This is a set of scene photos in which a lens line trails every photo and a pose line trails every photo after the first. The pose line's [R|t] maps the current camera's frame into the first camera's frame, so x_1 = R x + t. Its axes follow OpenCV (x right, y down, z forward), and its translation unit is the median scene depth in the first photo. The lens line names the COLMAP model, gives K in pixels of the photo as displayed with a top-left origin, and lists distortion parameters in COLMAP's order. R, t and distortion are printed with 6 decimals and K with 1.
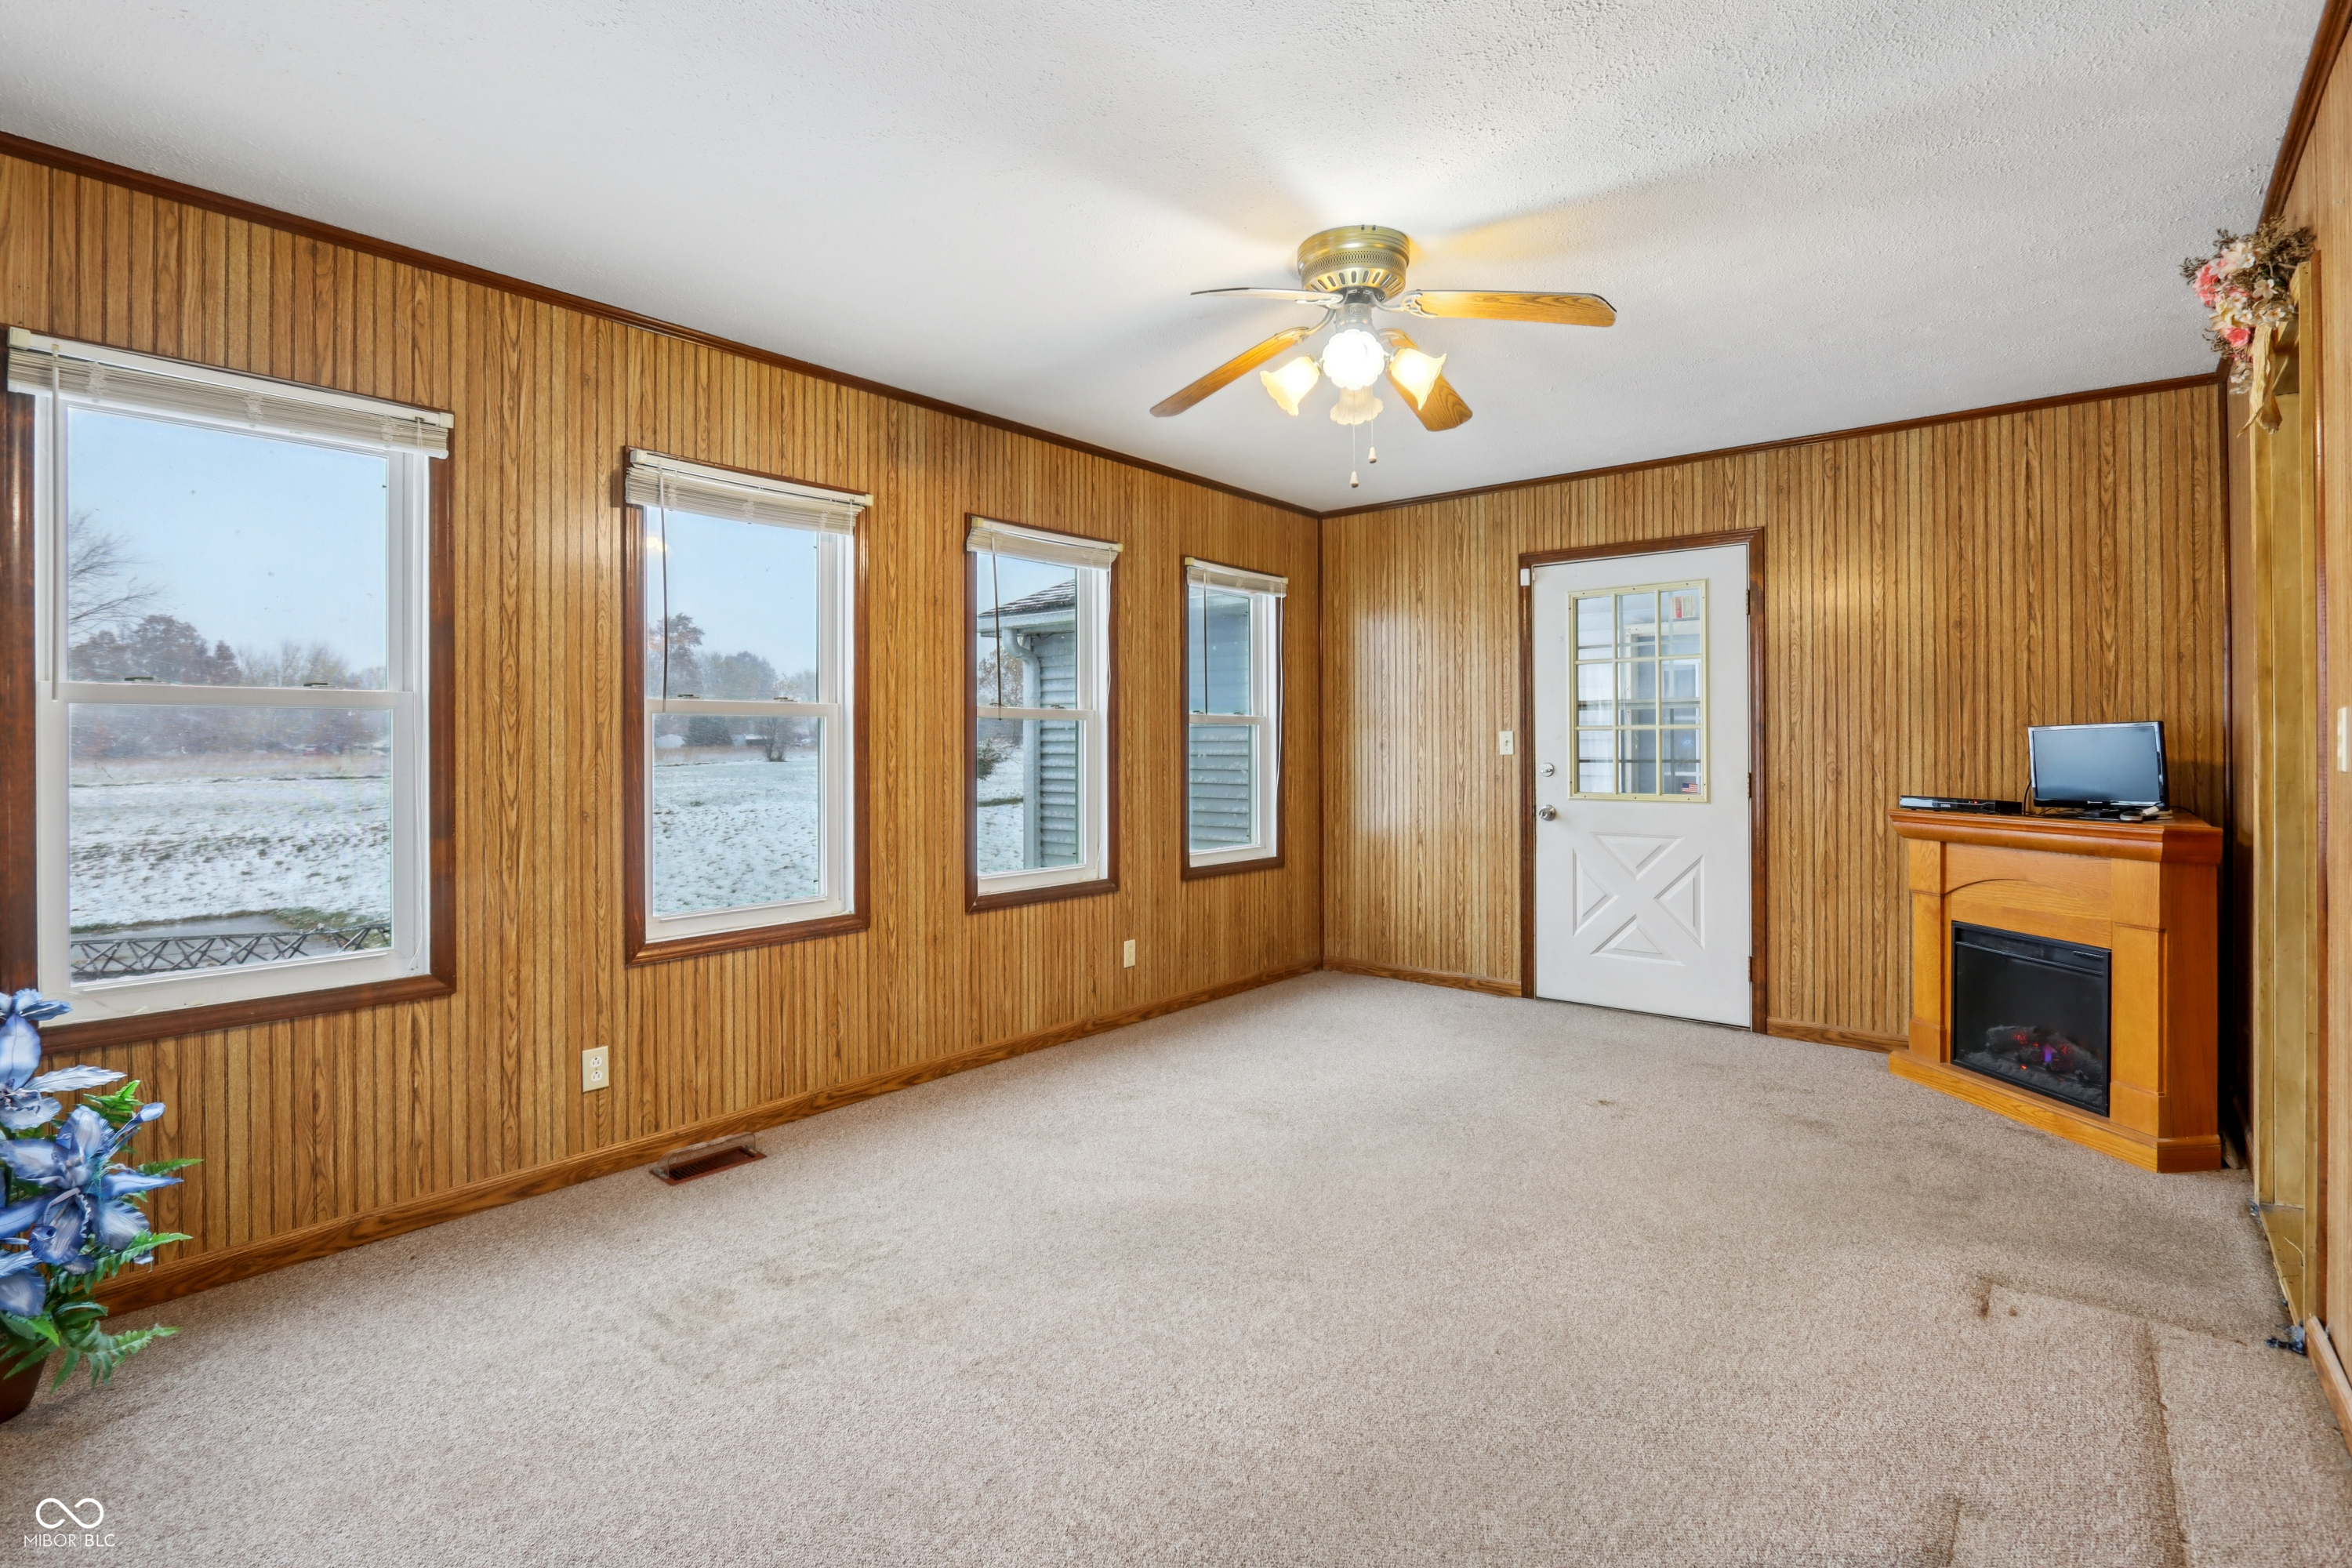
lens RADIAL K [[1095.1, 0, 1150.9], [0, 1095.1, 743.2], [0, 0, 1]] dist [-0.024687, 0.003947]
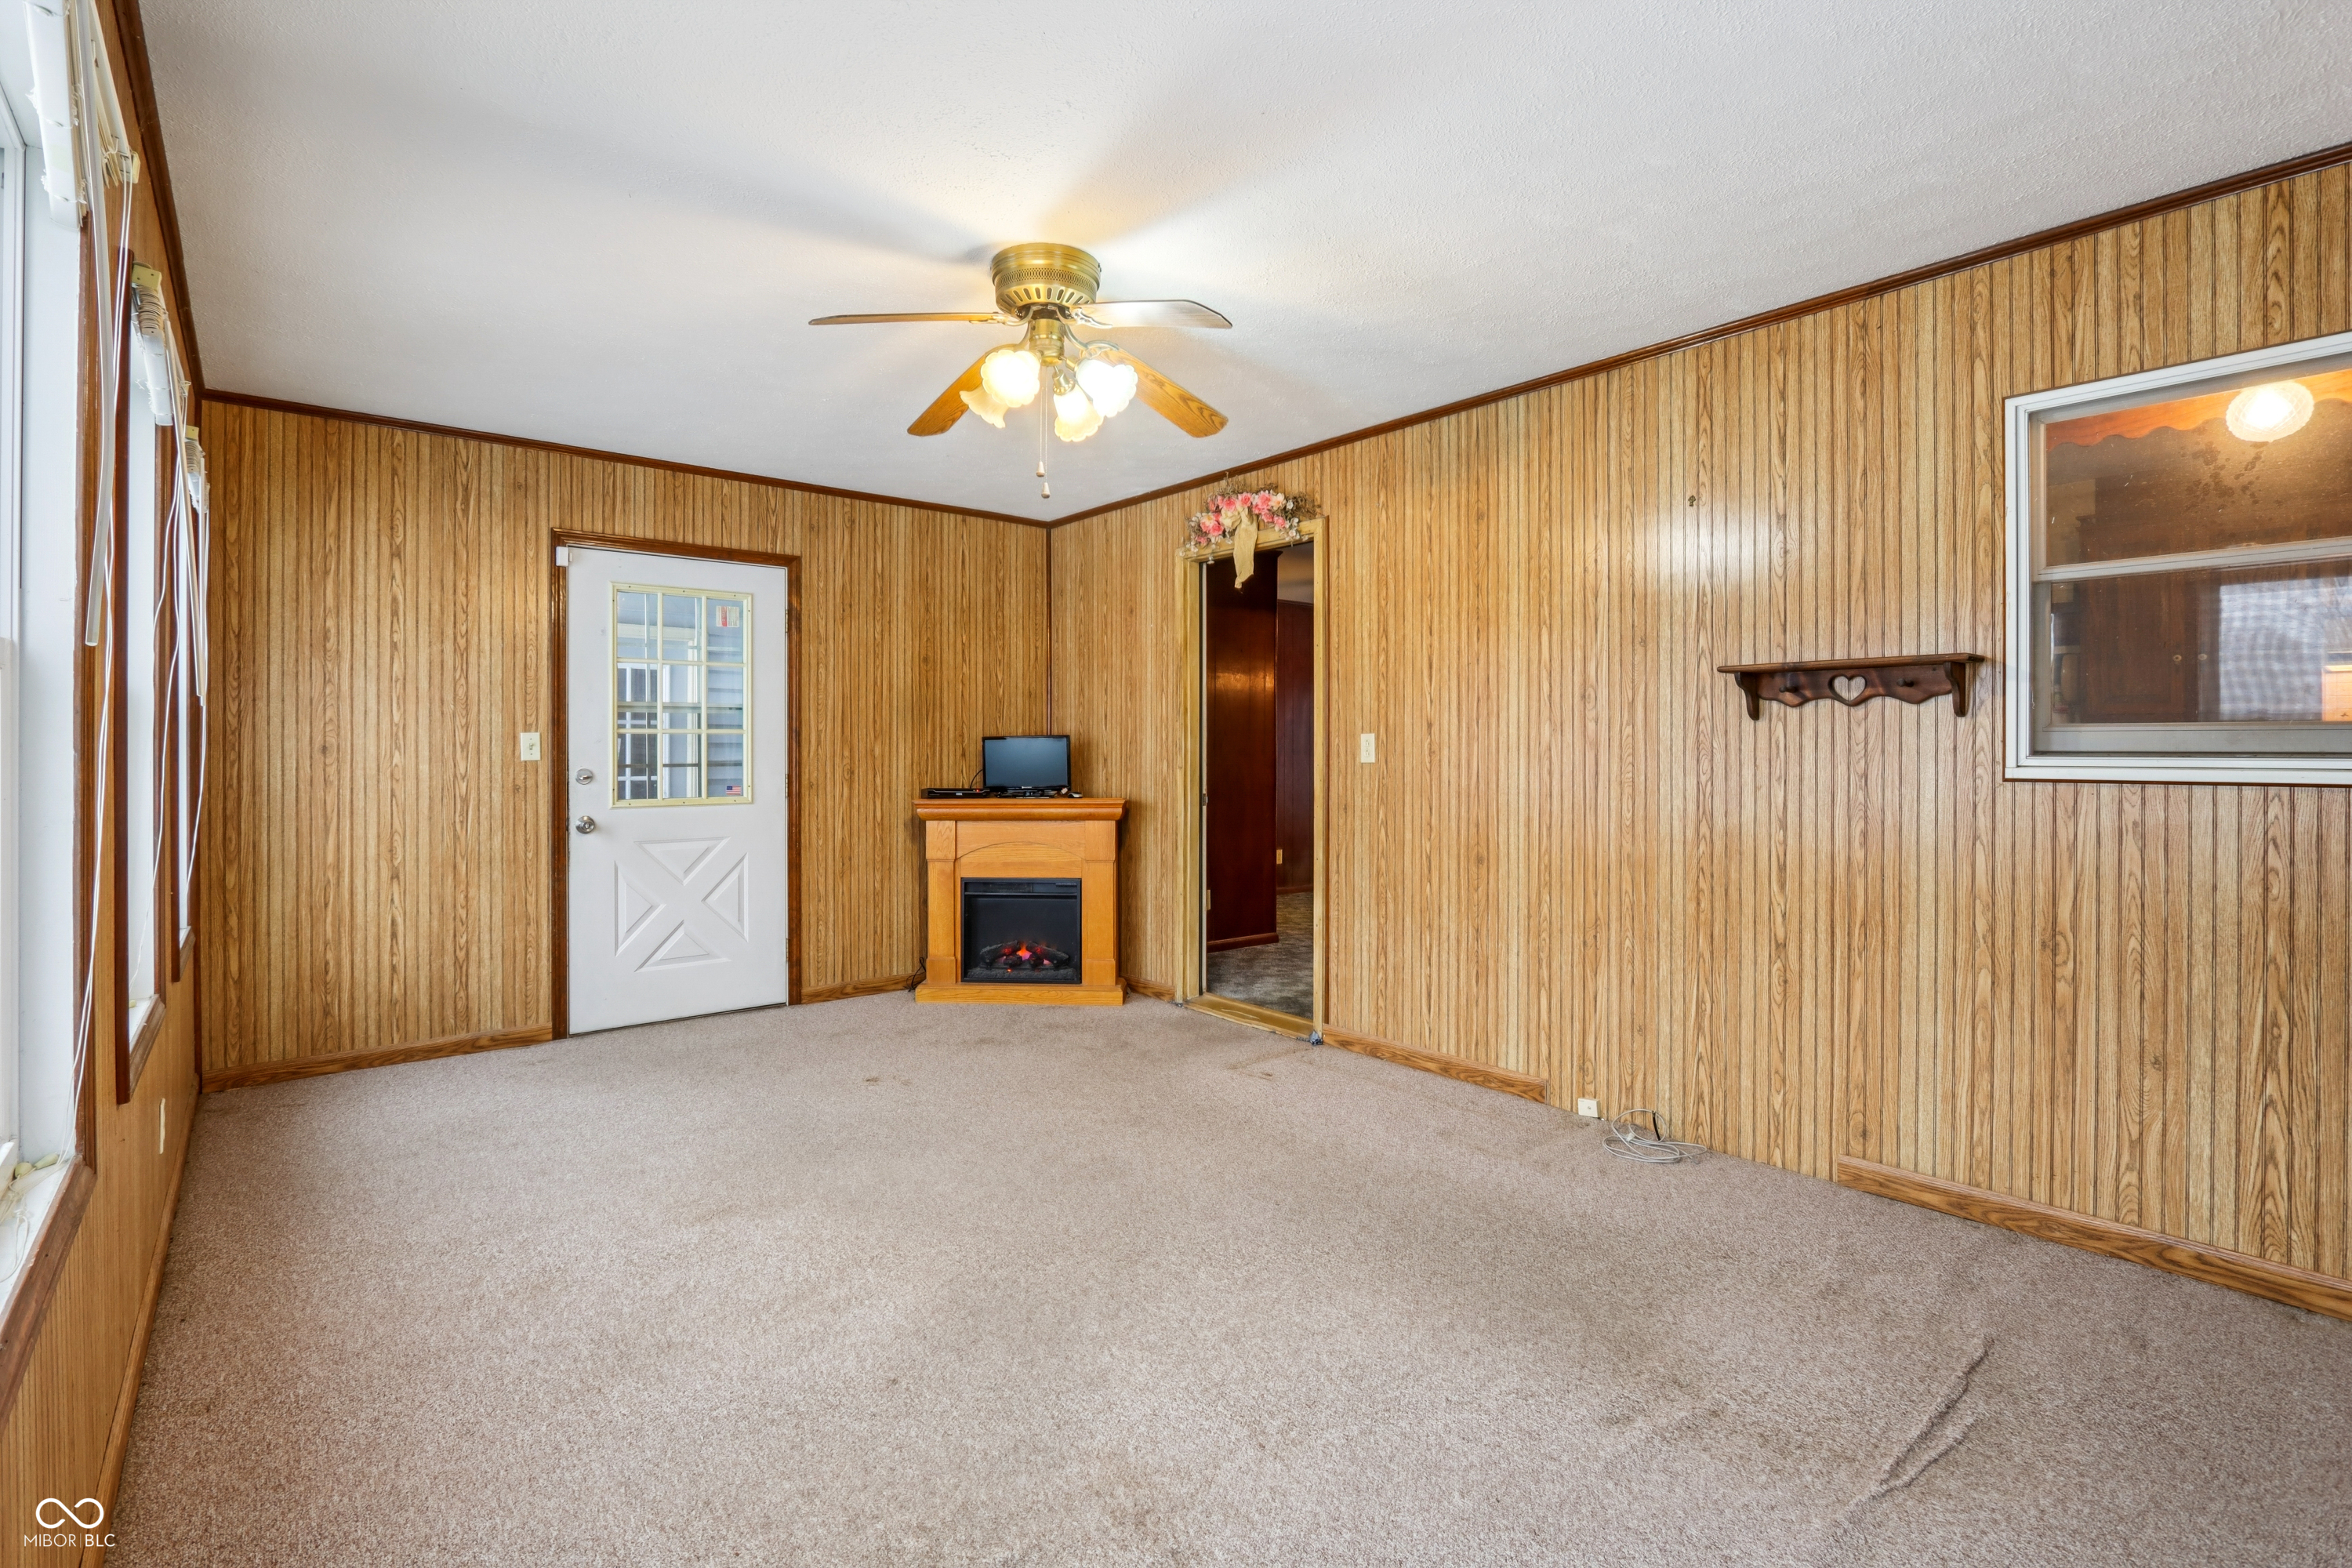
lens RADIAL K [[1095.1, 0, 1150.4], [0, 1095.1, 756.7], [0, 0, 1]] dist [-0.024687, 0.003947]
pose [[0.174658, -0.005734, 0.984612, -0.488958], [-0.003543, 0.999973, 0.006452, 0.000487], [-0.984623, -0.004615, 0.174633, 0.437673]]
